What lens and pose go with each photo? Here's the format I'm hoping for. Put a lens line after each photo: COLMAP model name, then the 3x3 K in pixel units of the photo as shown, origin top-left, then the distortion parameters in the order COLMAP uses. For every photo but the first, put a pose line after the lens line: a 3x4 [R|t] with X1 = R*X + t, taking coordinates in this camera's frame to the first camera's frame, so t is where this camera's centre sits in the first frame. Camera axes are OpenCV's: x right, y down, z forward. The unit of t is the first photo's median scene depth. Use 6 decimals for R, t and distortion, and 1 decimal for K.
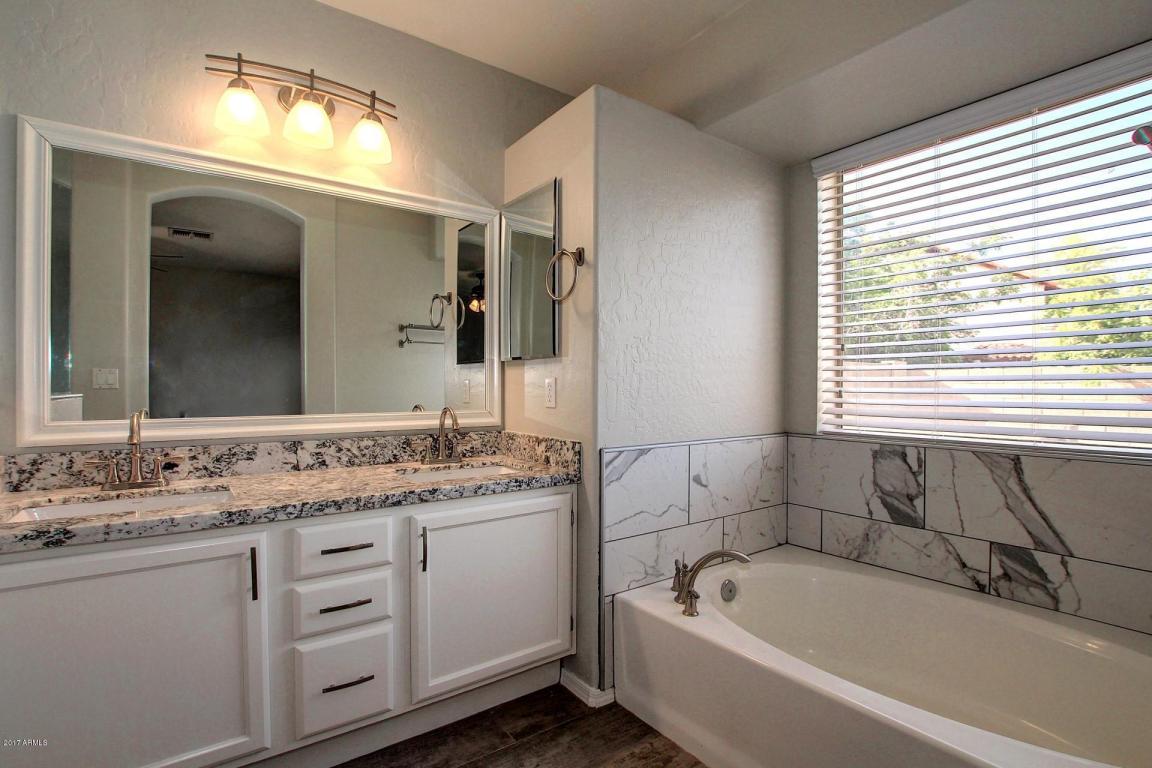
lens RADIAL K [[549.8, 0, 595.2], [0, 549.8, 392.7], [0, 0, 1]] dist [-0.030220, 0.000935]
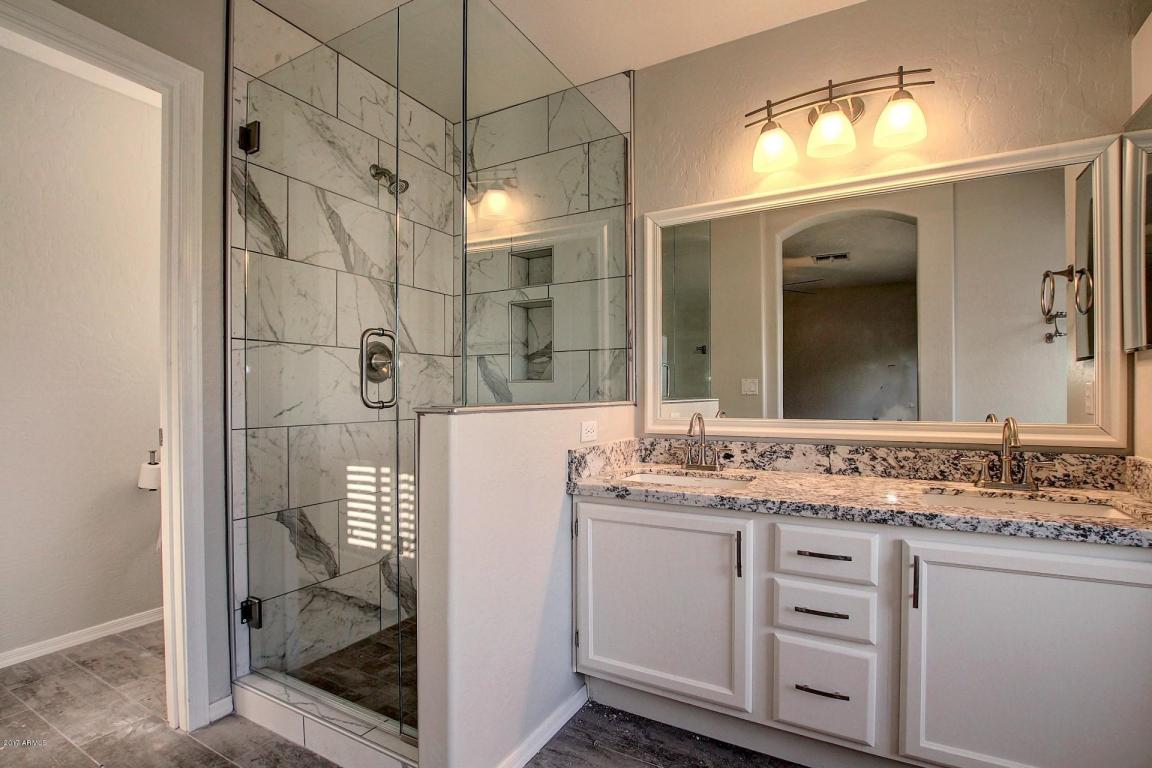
lens RADIAL K [[549.8, 0, 574.8], [0, 549.8, 397.2], [0, 0, 1]] dist [-0.030220, 0.000935]
pose [[0.401169, 0.002618, -0.916000, 0.232624], [-0.006047, 0.999982, 0.000210, 0.001211], [0.915984, 0.005455, 0.401177, 0.164537]]
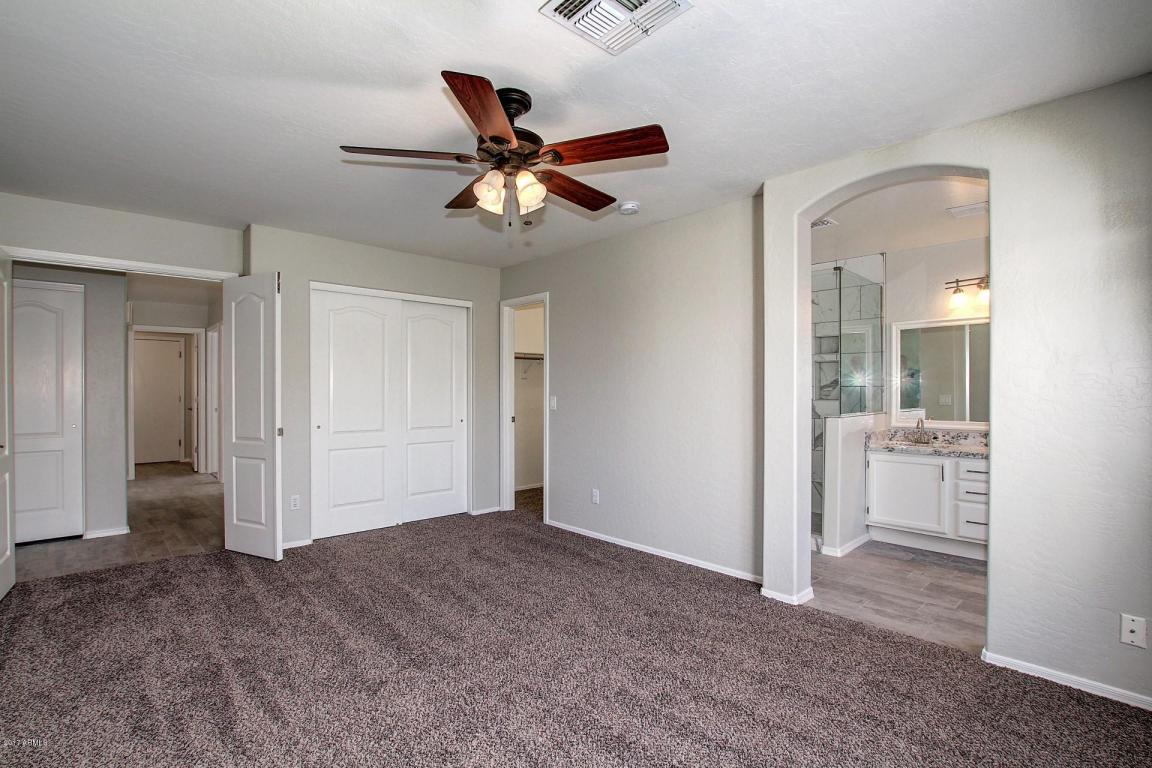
lens RADIAL K [[549.8, 0, 591.4], [0, 549.8, 393.6], [0, 0, 1]] dist [-0.030220, 0.000935]
pose [[0.149205, 0.002102, -0.988804, 1.644193], [-0.011093, 0.999938, 0.000452, -0.068842], [0.988744, 0.010902, 0.149219, -1.111534]]
